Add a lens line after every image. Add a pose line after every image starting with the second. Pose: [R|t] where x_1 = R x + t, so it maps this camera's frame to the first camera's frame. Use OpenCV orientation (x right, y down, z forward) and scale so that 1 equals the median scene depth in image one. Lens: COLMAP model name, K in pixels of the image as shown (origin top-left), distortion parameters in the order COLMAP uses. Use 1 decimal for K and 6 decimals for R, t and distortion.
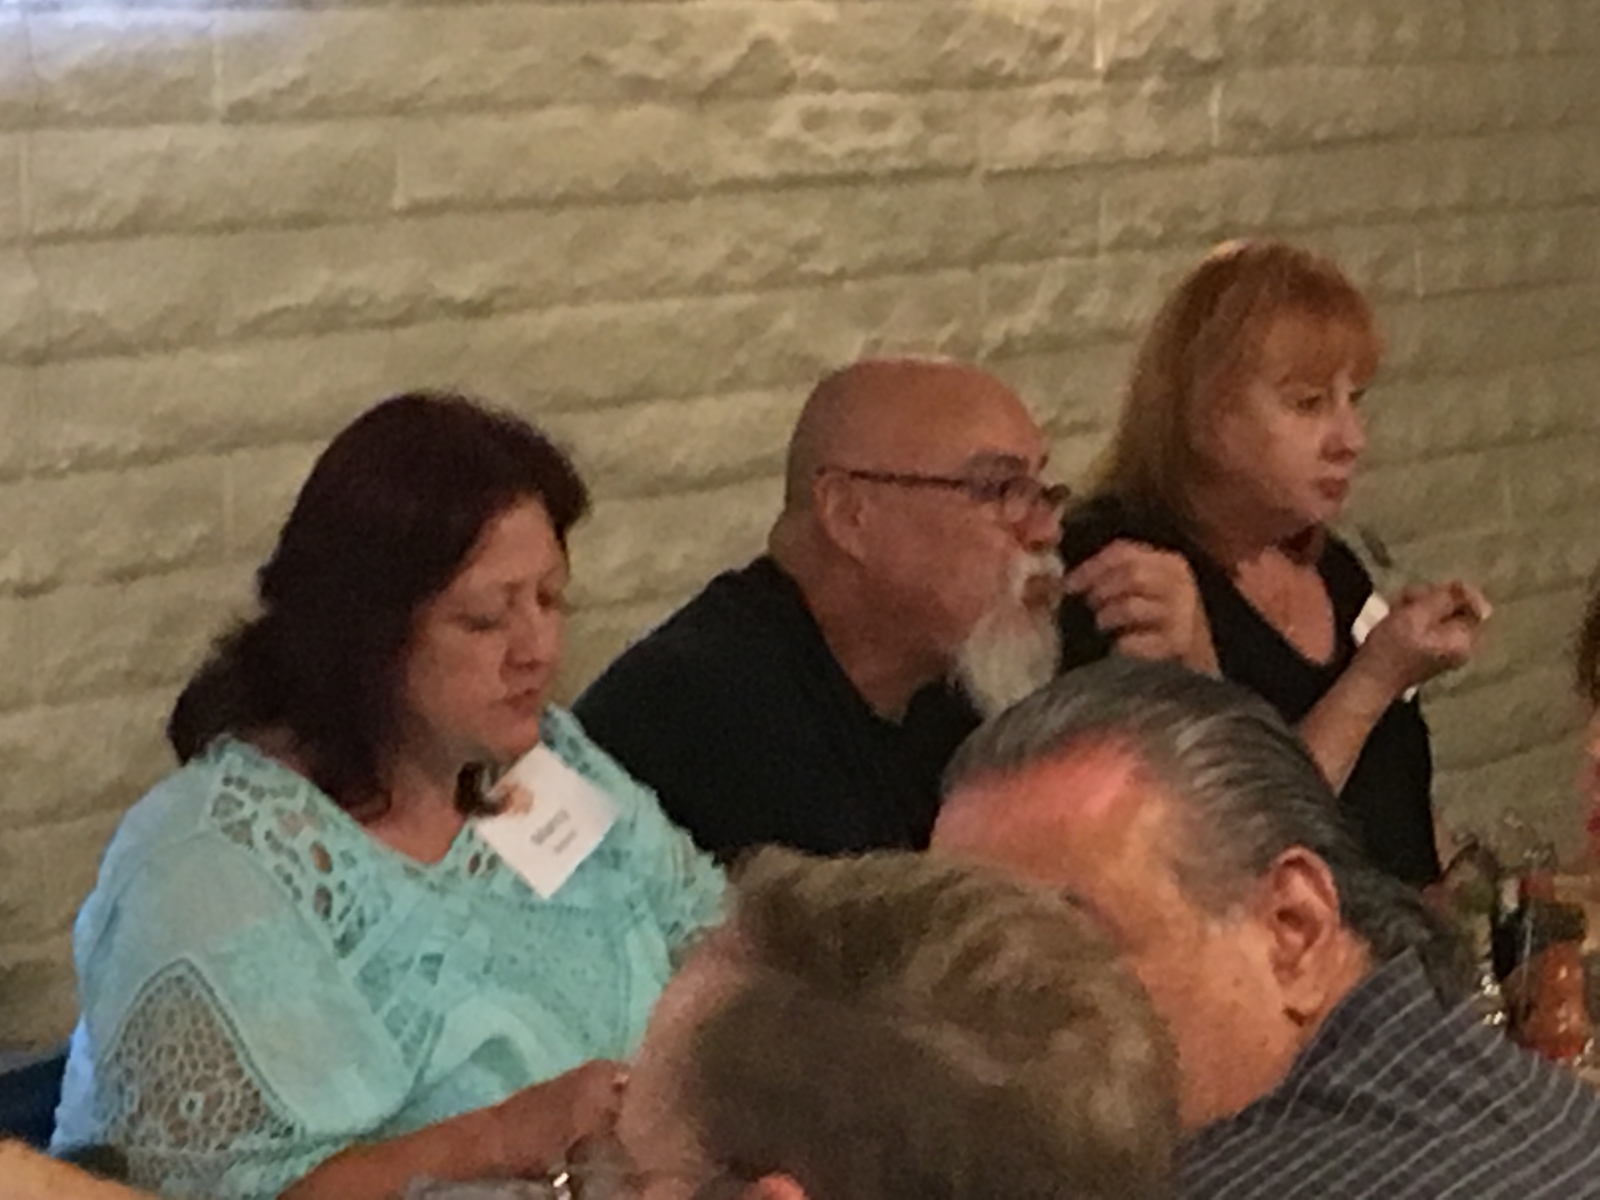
lens RADIAL K [[6999.1, 0, 800.9], [0, 6999.1, 607.7], [0, 0, 1]] dist [0.108970, 0.000000]
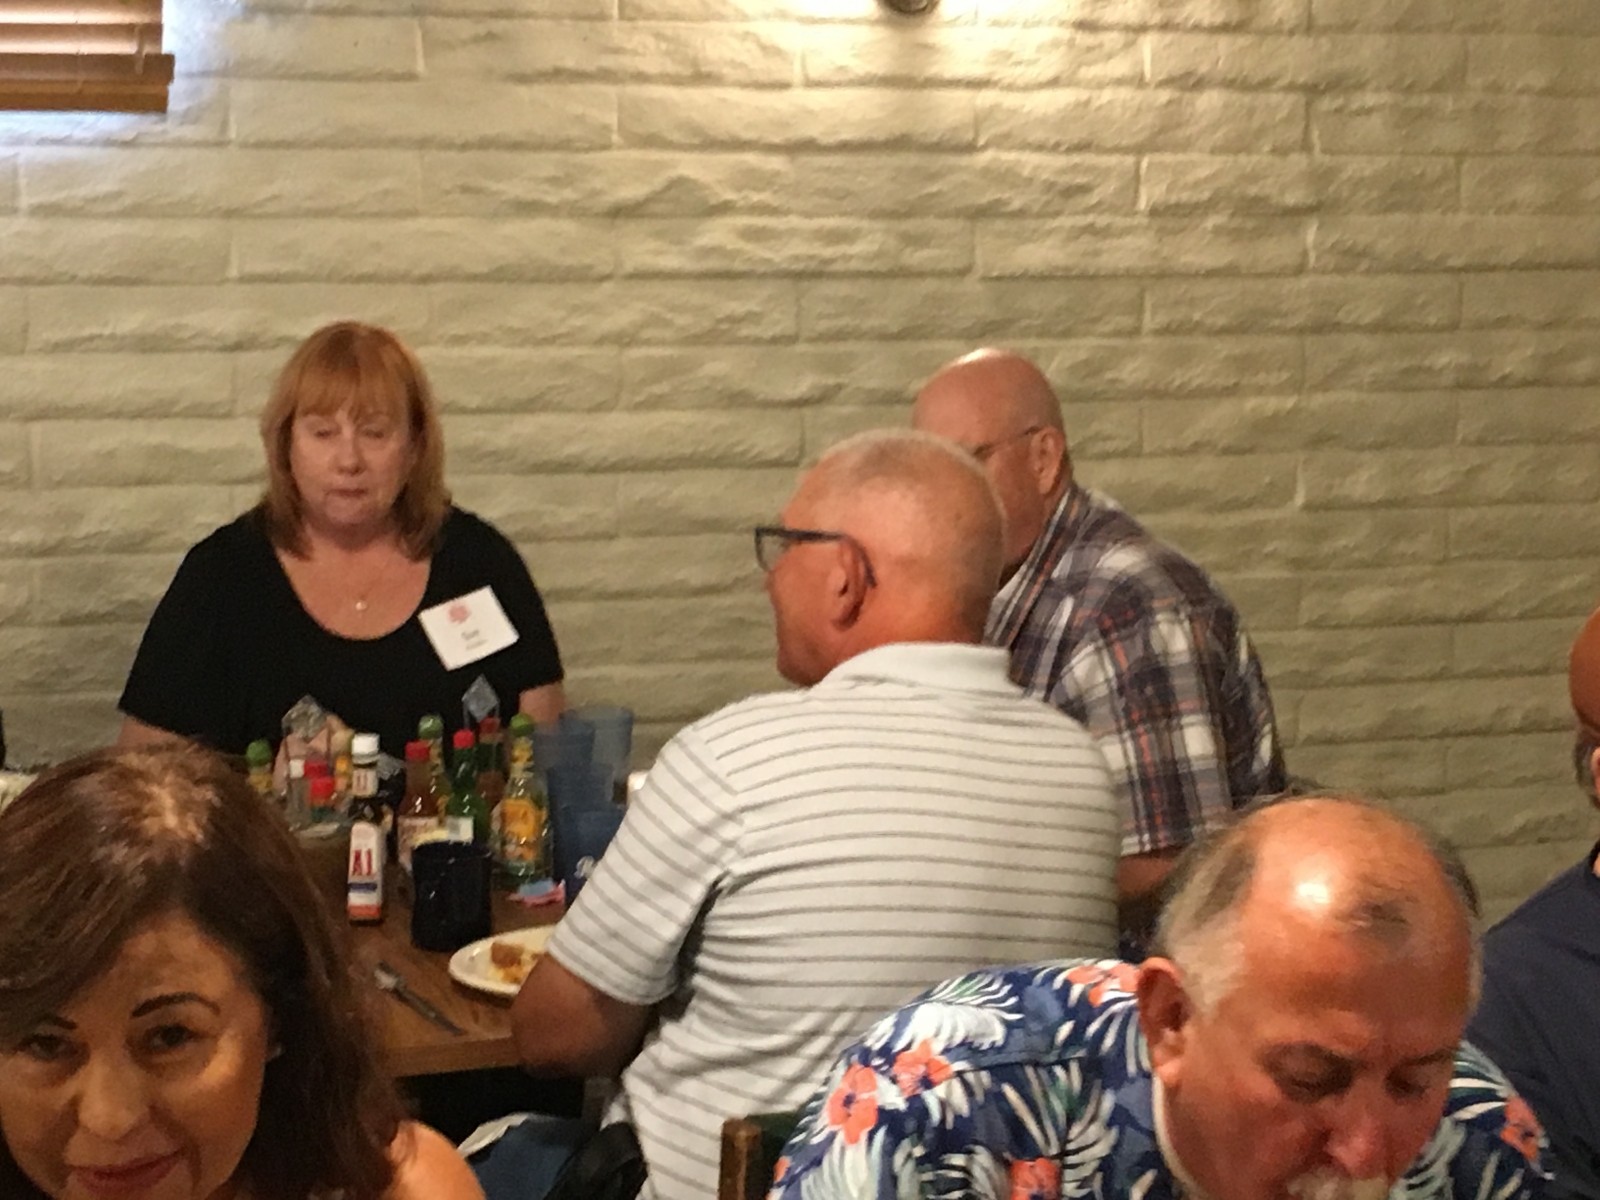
lens RADIAL K [[3416.6, 0, 797.8], [0, 3416.6, 591.3], [0, 0, 1]] dist [0.083669, 0.000000]
pose [[0.748363, 0.107931, -0.654449, 0.491427], [-0.078826, 0.994152, 0.073817, -0.047888], [0.658589, -0.003654, 0.752494, 0.448825]]
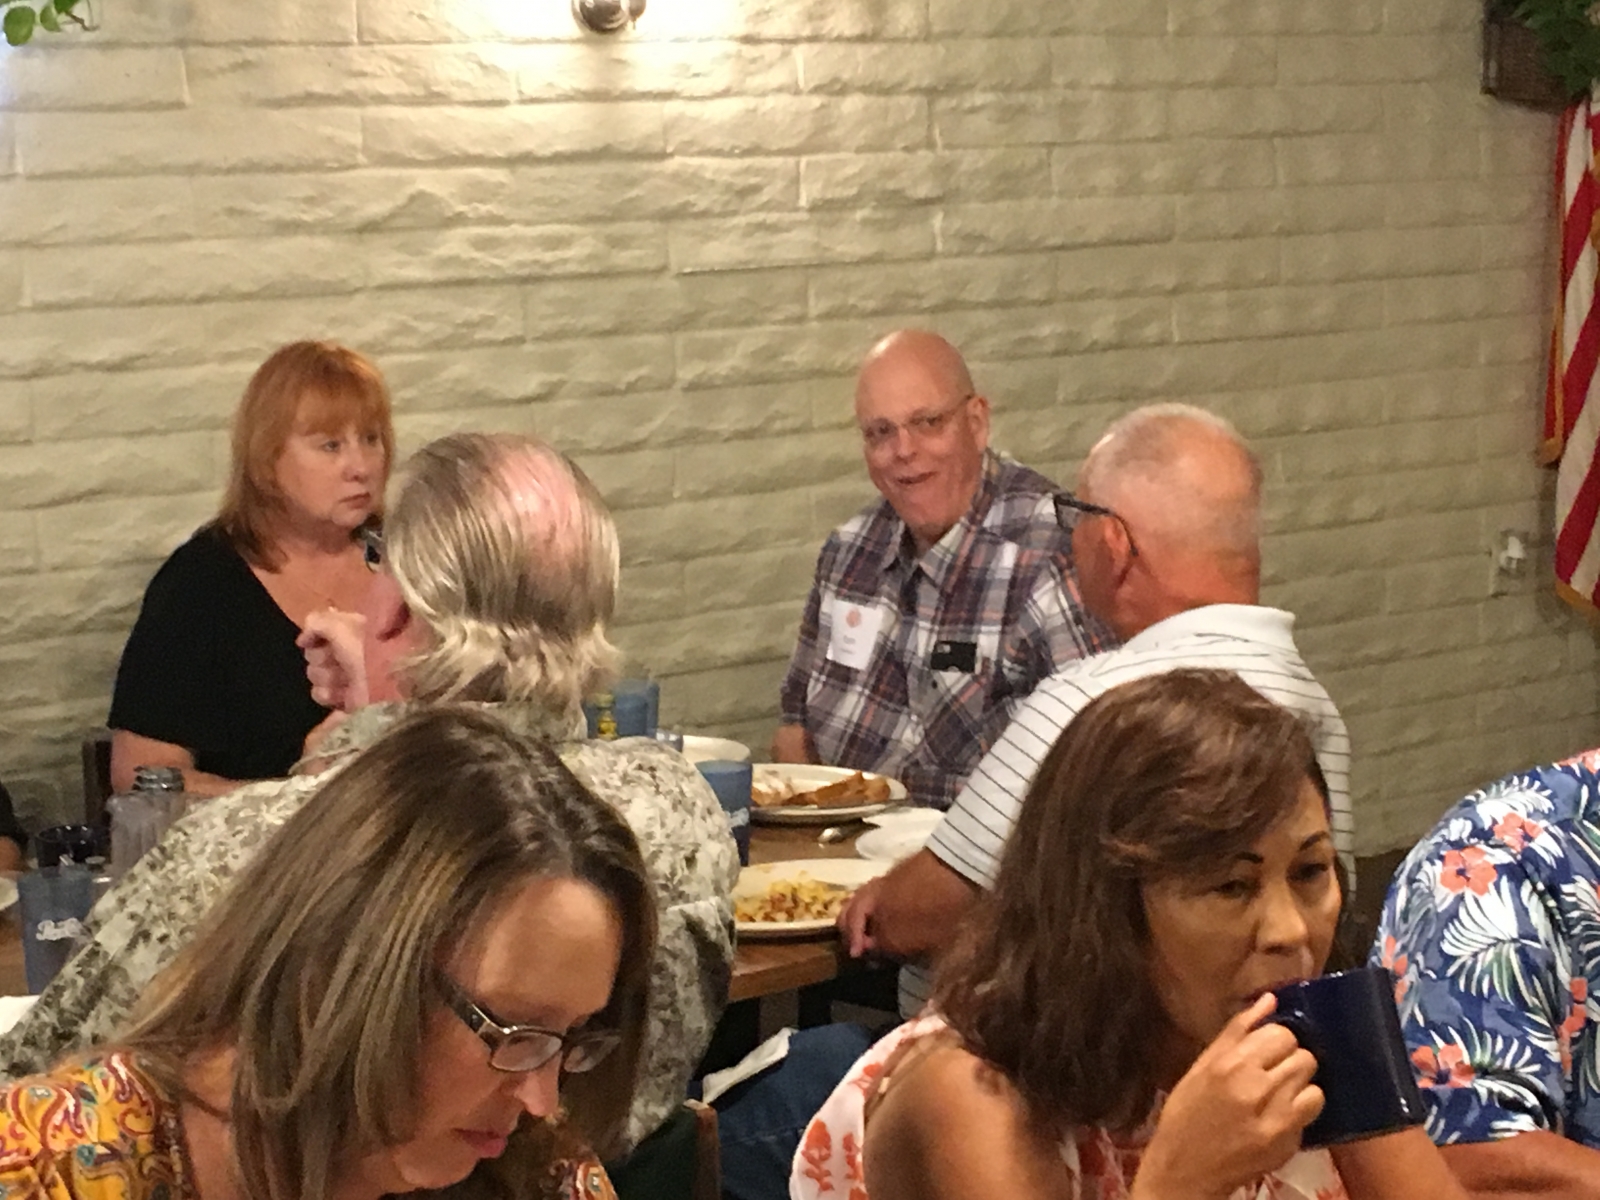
lens RADIAL K [[3416.6, 0, 802.8], [0, 3416.6, 603.7], [0, 0, 1]] dist [0.083669, 0.000000]
pose [[0.912161, 0.042145, -0.407659, 0.385136], [-0.019843, 0.998074, 0.058783, -0.034609], [0.409351, -0.045531, 0.911240, 0.311566]]
